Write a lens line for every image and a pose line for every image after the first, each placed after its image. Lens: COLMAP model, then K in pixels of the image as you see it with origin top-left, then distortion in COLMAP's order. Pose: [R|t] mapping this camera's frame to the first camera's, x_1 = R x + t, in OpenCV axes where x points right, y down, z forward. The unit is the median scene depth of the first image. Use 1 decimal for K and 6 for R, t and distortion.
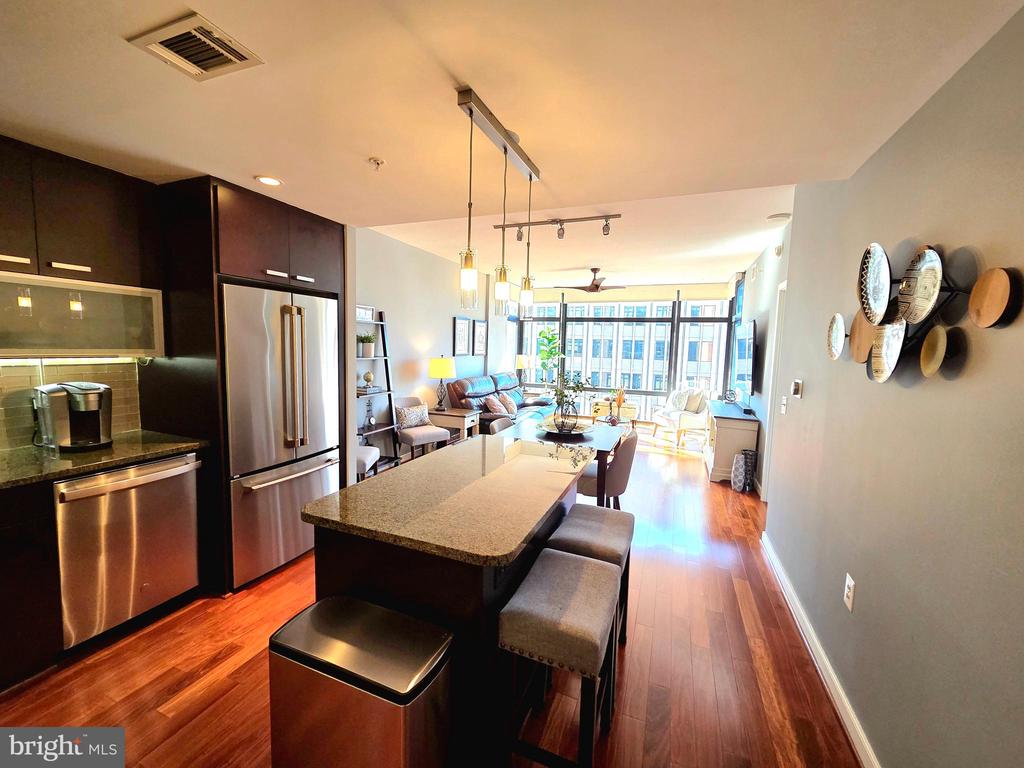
lens RADIAL K [[408.9, 0, 512.0], [0, 408.9, 384.0], [0, 0, 1]] dist [0.001346, 0.000090]
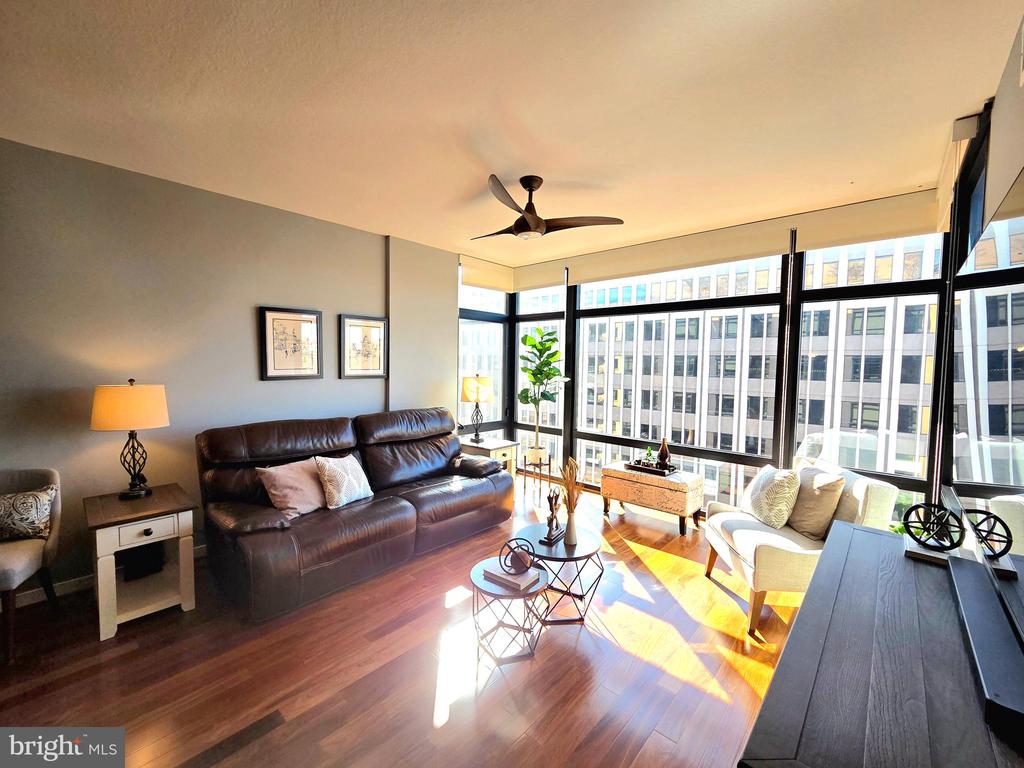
lens RADIAL K [[408.9, 0, 512.0], [0, 408.9, 384.0], [0, 0, 1]] dist [0.001346, 0.000090]
pose [[0.933086, 0.003585, -0.359636, 0.283658], [-0.019611, 0.998970, -0.040925, -0.038089], [0.359119, 0.045239, 0.932195, 0.489320]]
